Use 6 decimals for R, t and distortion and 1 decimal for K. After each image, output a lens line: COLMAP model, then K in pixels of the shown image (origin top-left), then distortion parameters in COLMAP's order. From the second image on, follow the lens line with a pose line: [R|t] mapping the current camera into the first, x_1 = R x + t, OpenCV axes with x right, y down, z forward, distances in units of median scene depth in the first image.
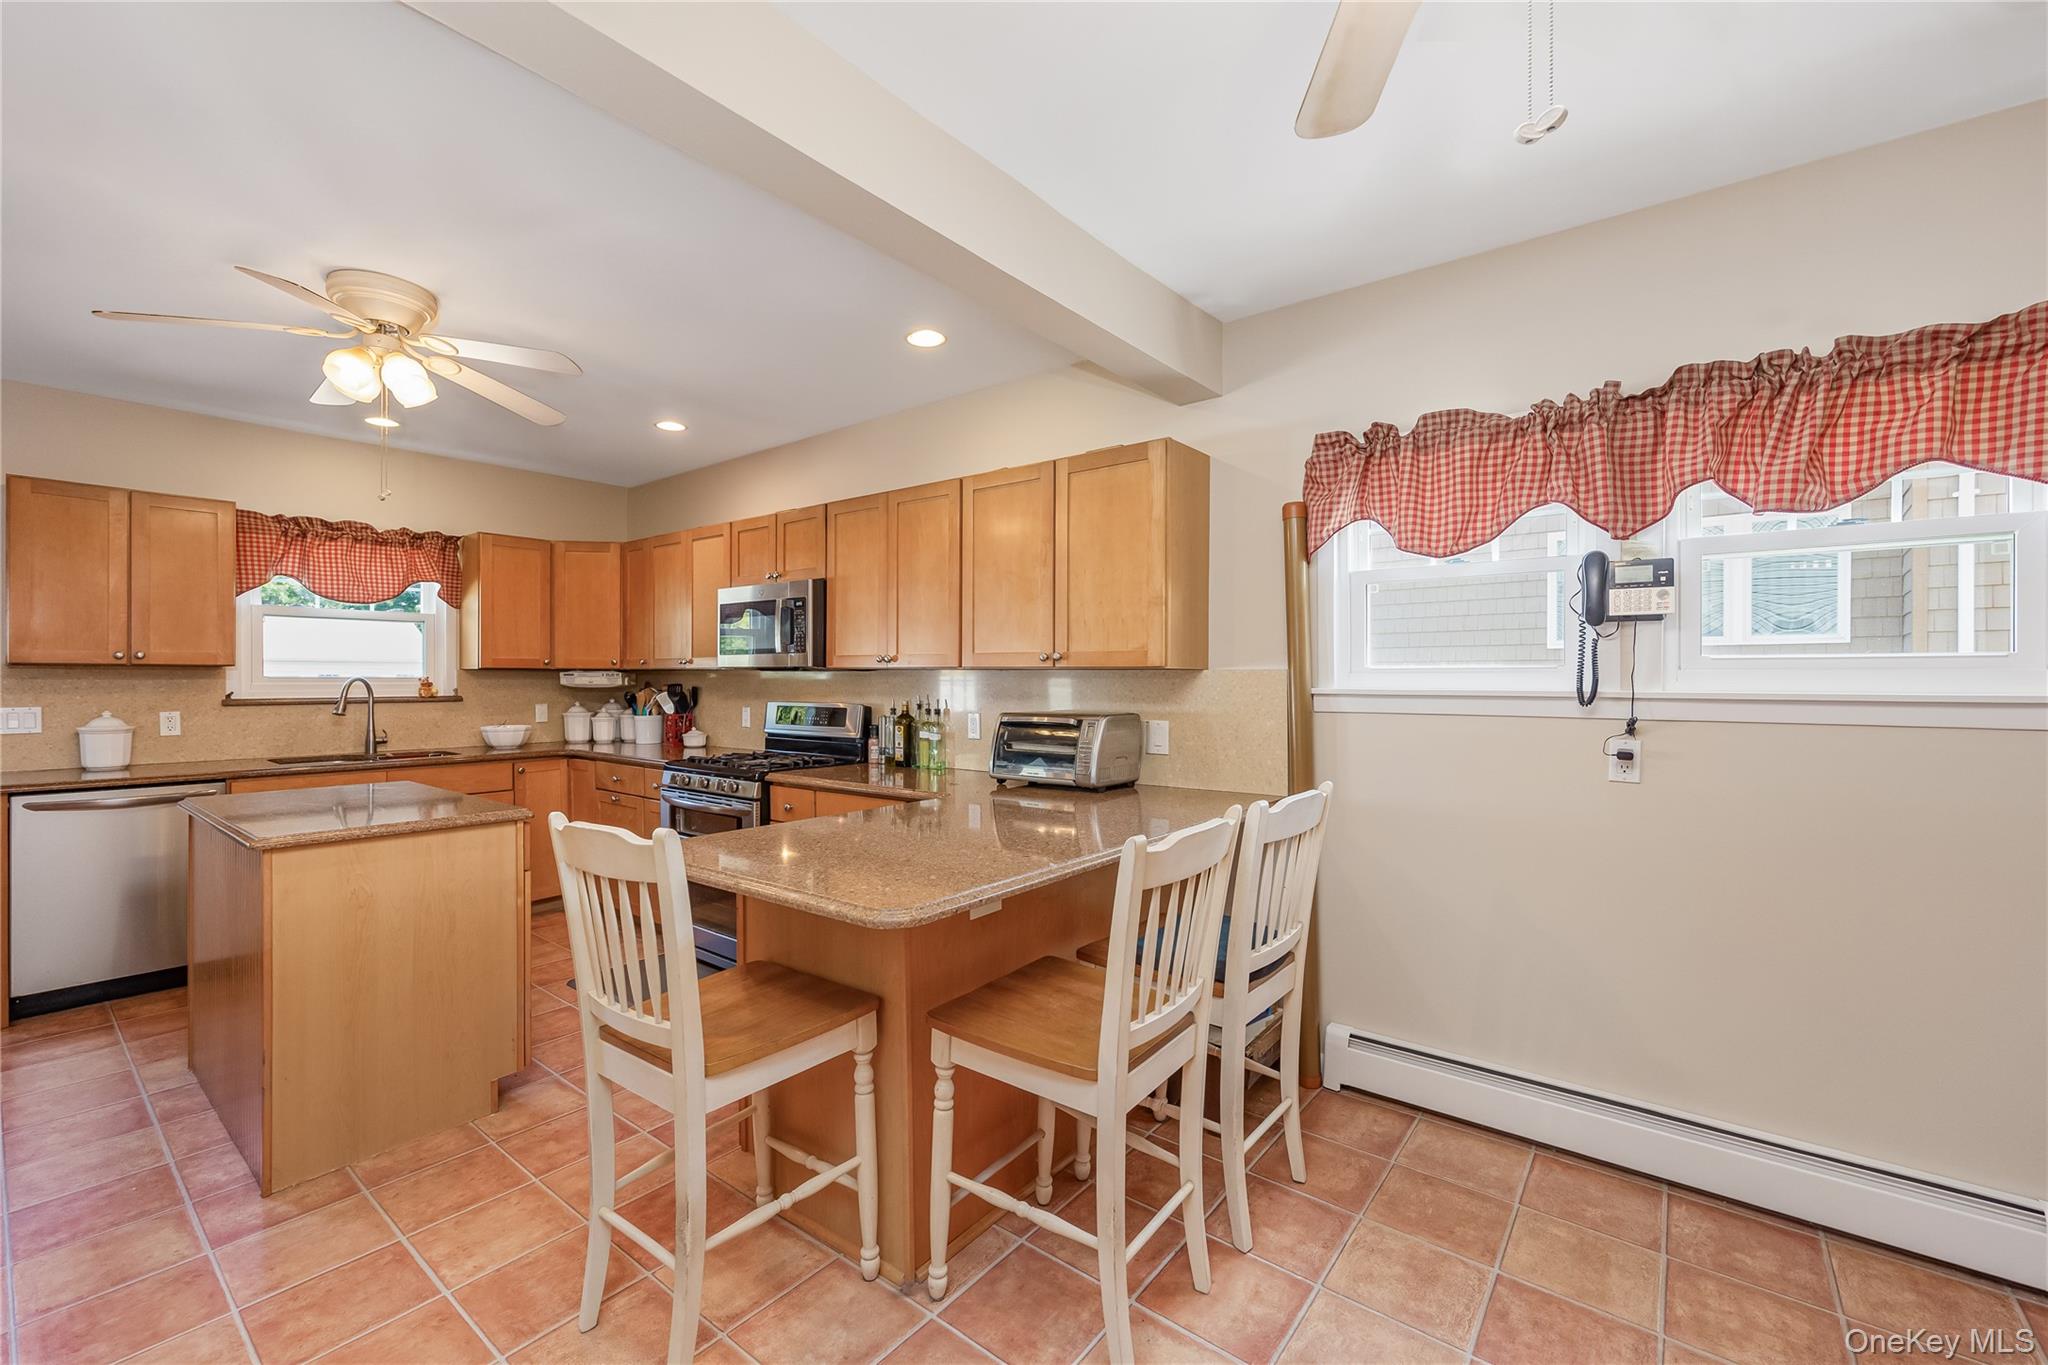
lens RADIAL K [[840.9, 0, 1019.2], [0, 840.9, 677.8], [0, 0, 1]] dist [-0.000468, -0.000495]
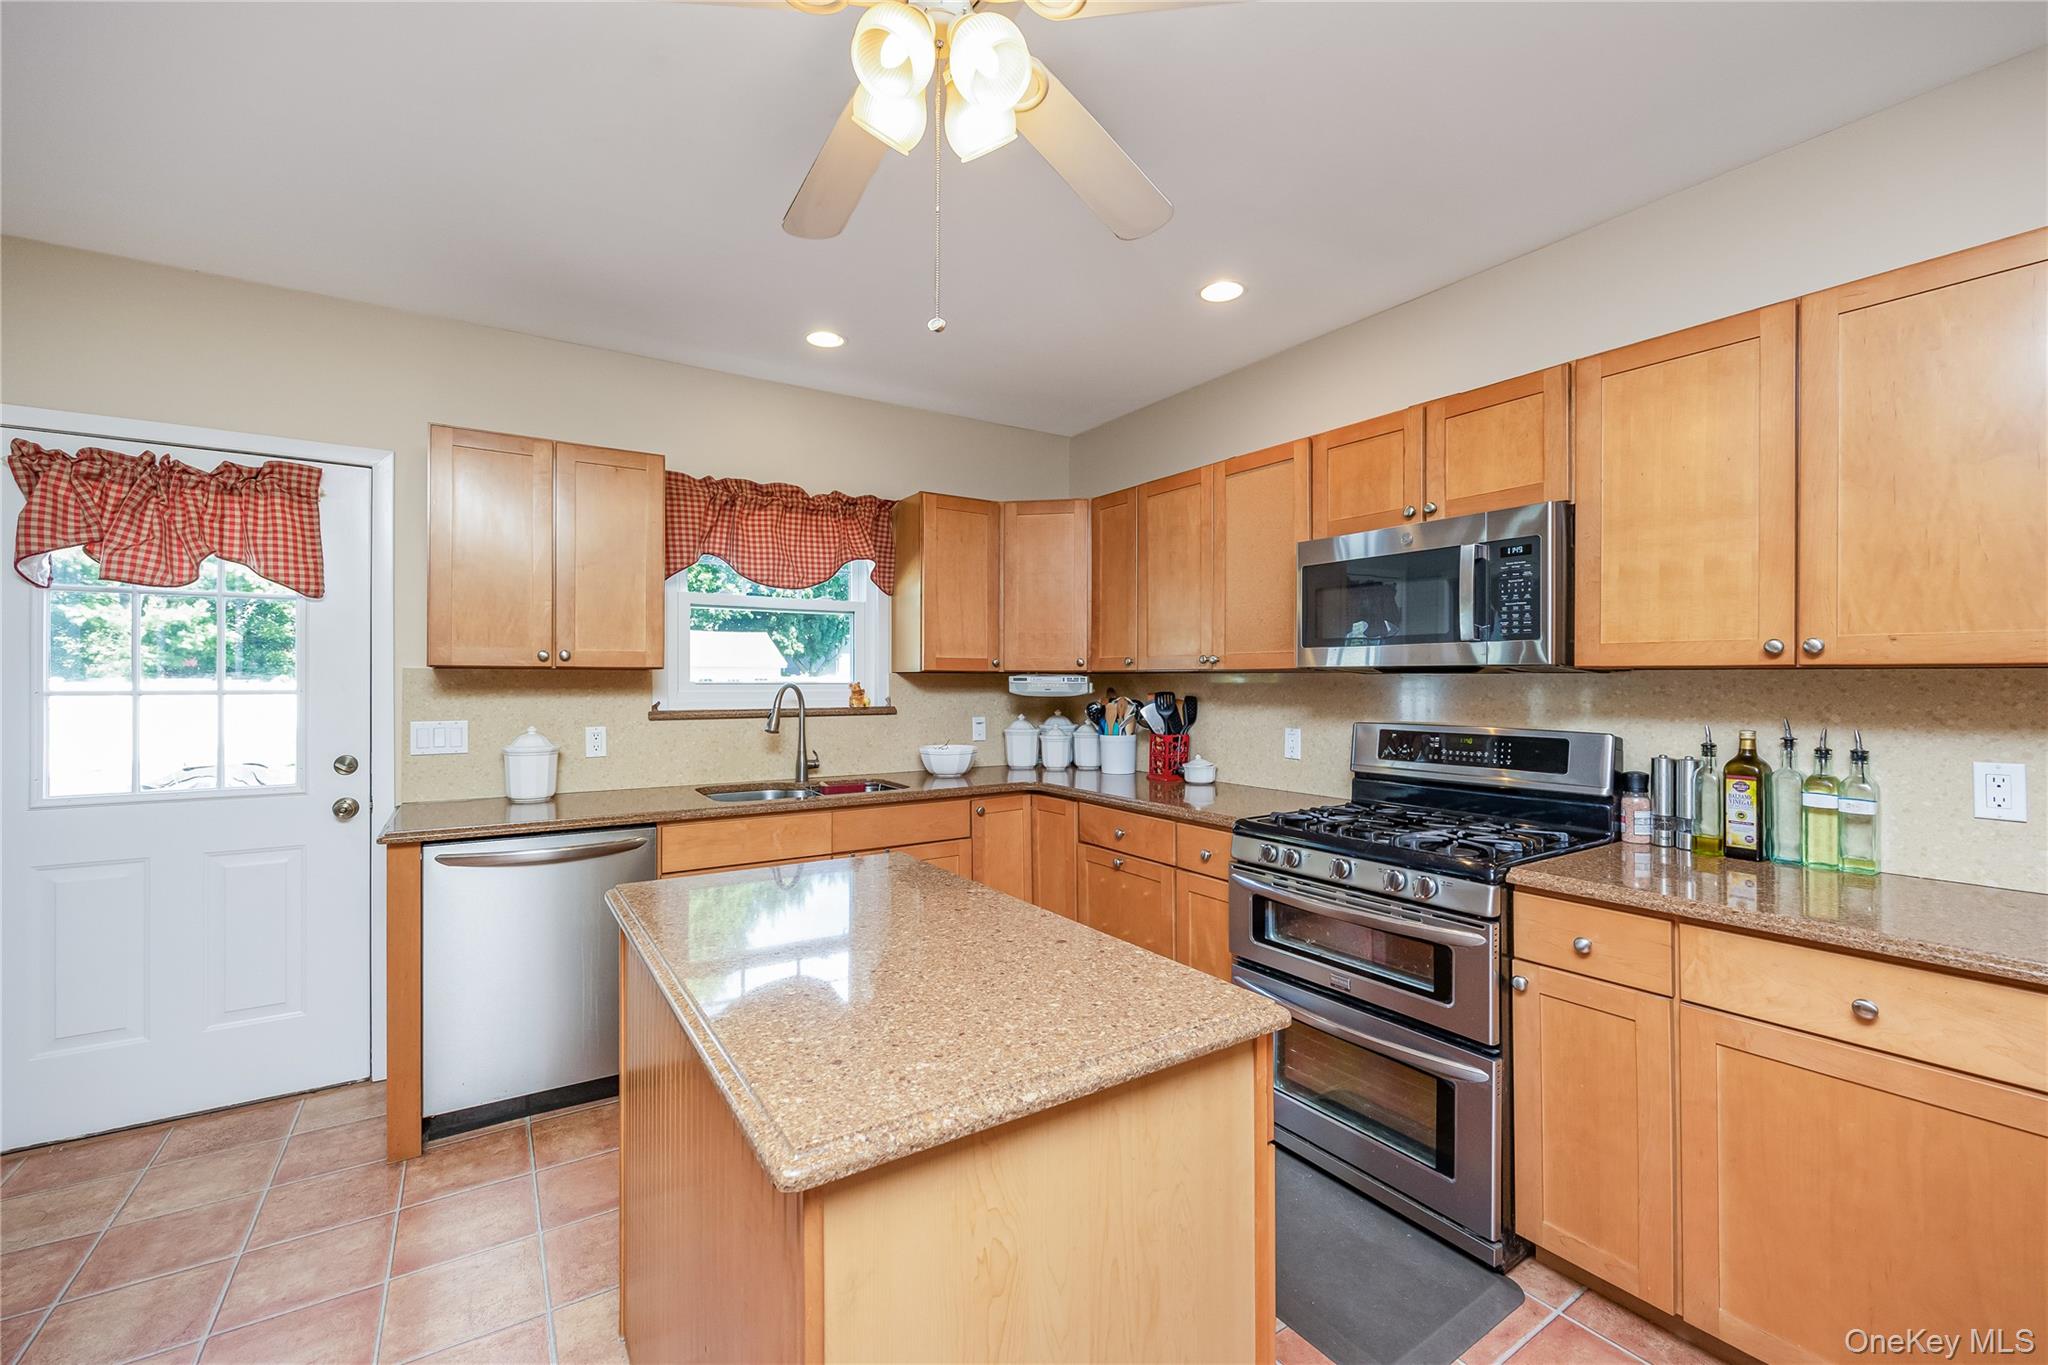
lens RADIAL K [[840.9, 0, 1039.7], [0, 840.9, 675.0], [0, 0, 1]] dist [-0.000468, -0.000495]
pose [[0.953570, -0.002181, -0.301163, -0.330049], [-0.000168, 0.999970, -0.007776, -0.001849], [0.301170, 0.007466, 0.953541, 0.326462]]
